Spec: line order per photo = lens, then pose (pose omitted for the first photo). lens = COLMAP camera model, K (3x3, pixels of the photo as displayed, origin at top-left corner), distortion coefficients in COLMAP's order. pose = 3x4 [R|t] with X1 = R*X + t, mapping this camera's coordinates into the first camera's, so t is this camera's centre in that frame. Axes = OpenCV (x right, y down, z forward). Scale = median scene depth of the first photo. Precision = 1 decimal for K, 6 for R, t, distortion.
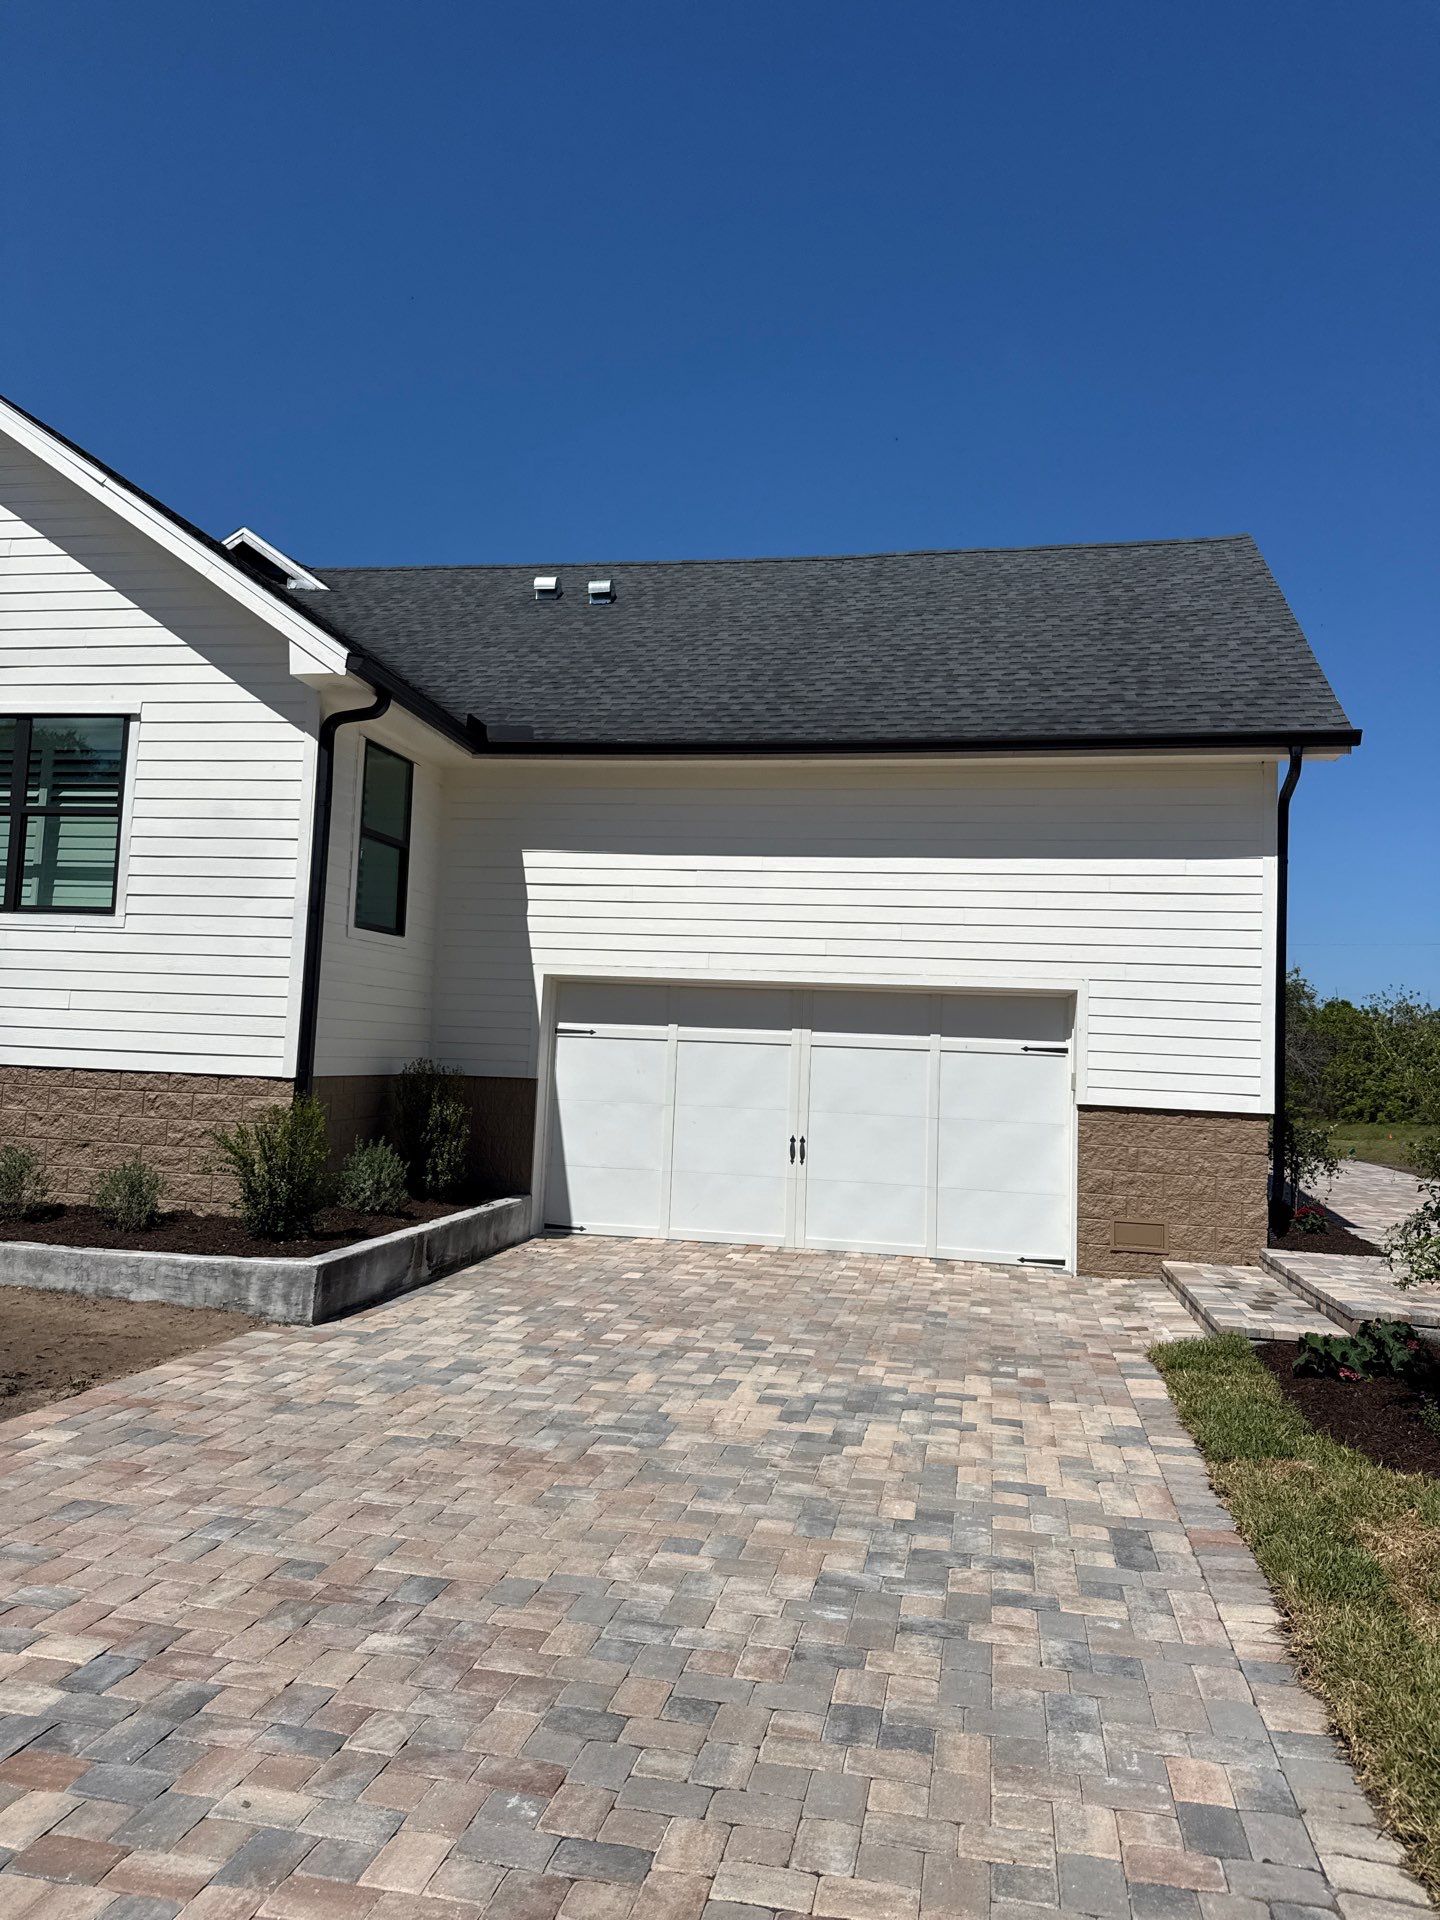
lens RADIAL K [[1329.9, 0, 736.1], [0, 1329.9, 951.6], [0, 0, 1]] dist [0.048165, -0.046964]
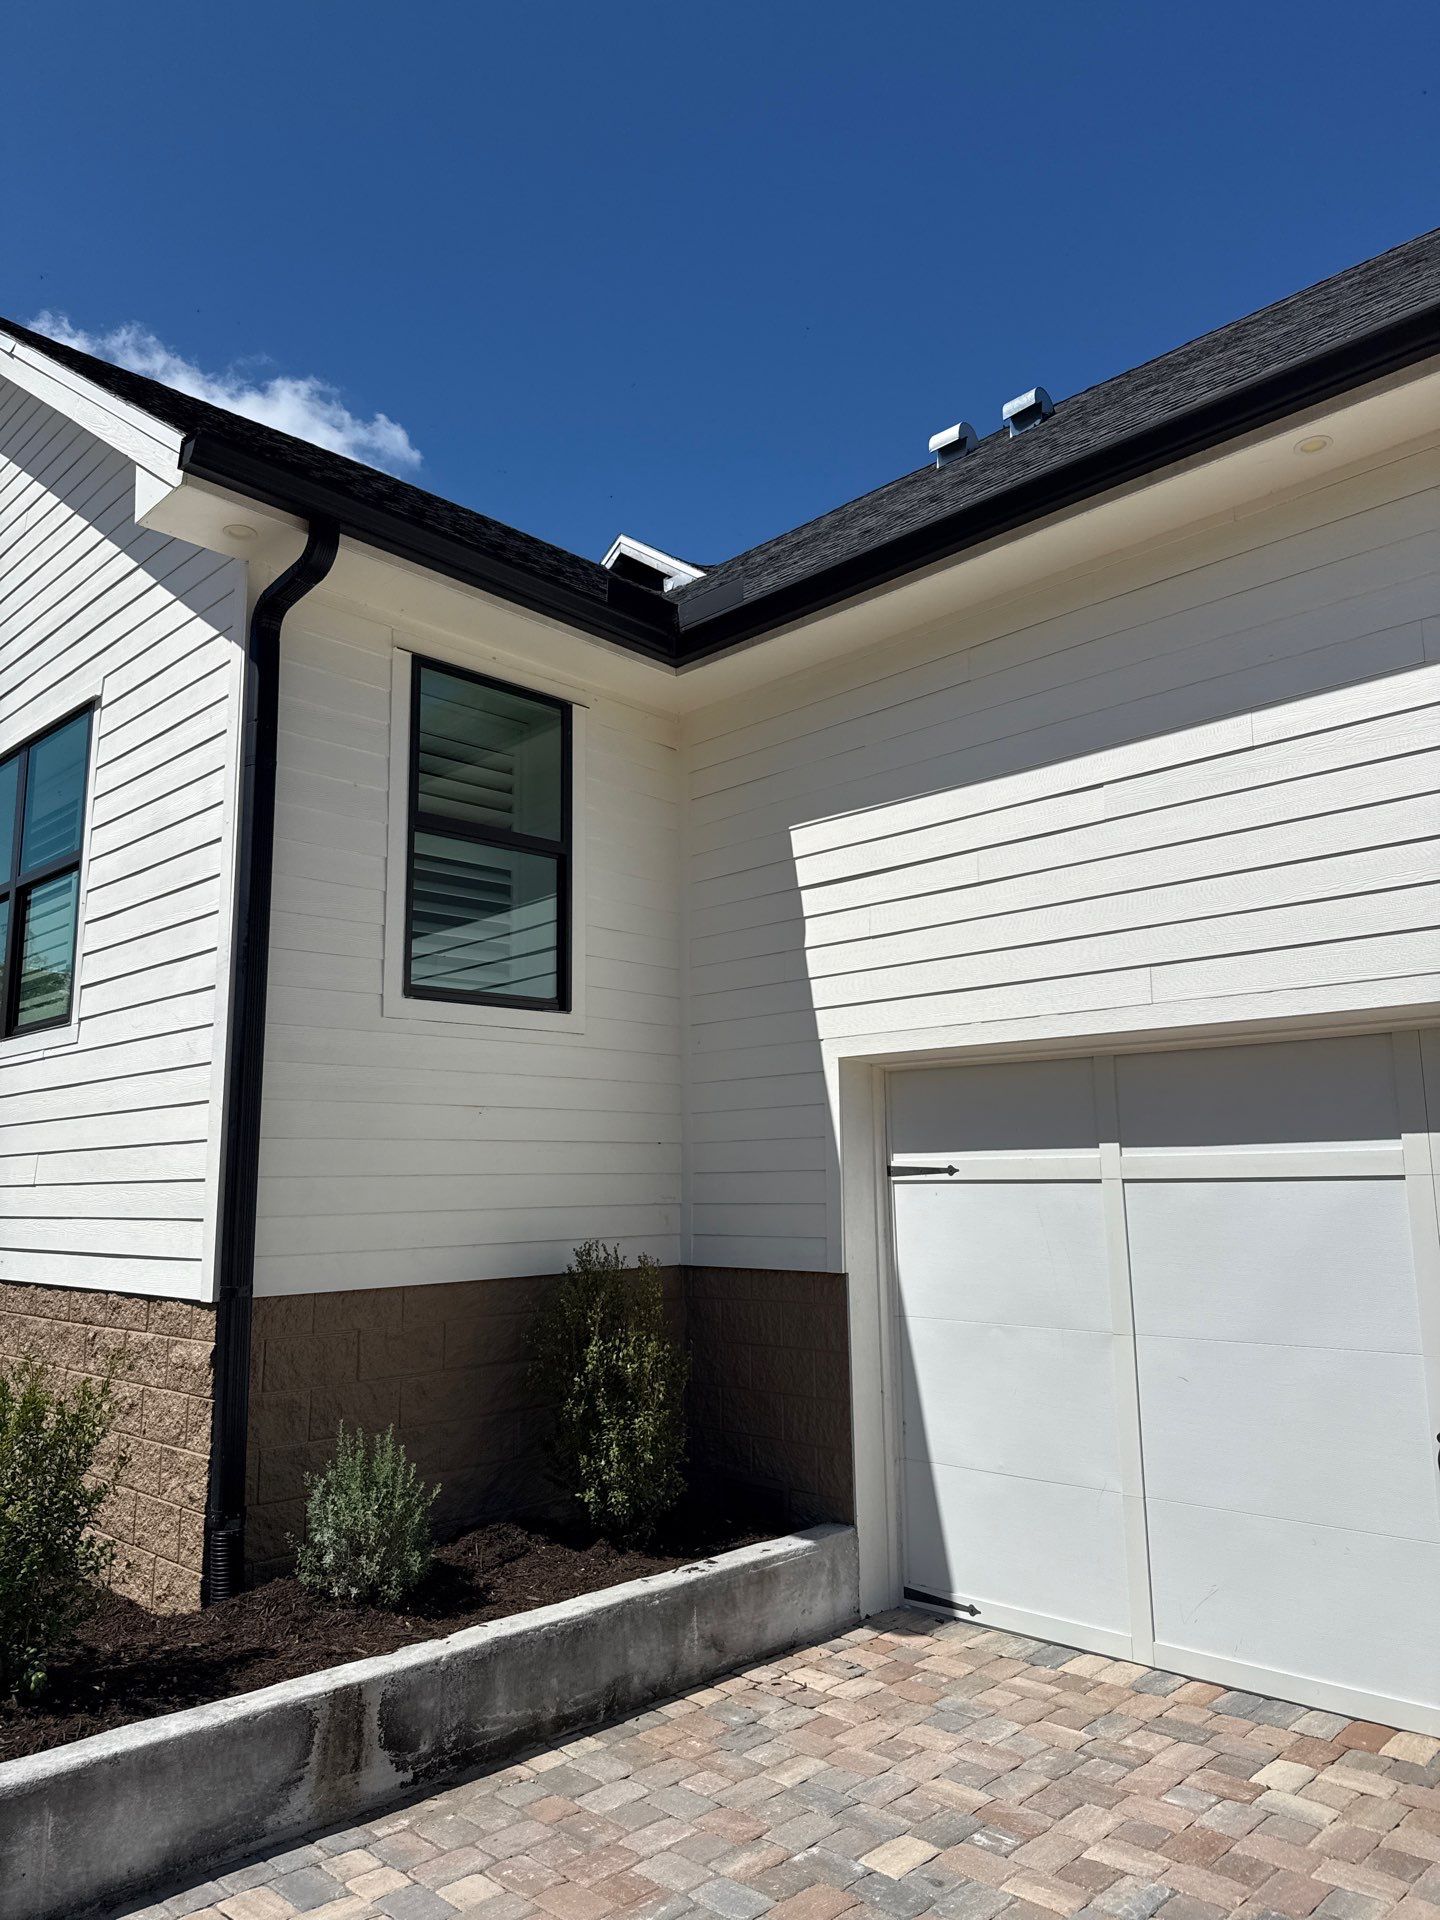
lens RADIAL K [[1329.9, 0, 739.6], [0, 1329.9, 950.7], [0, 0, 1]] dist [0.048165, -0.046964]
pose [[0.825562, -0.147793, -0.544614, 0.111221], [0.087972, 0.987002, -0.134491, 0.044722], [0.557412, 0.063120, 0.827833, 0.620034]]
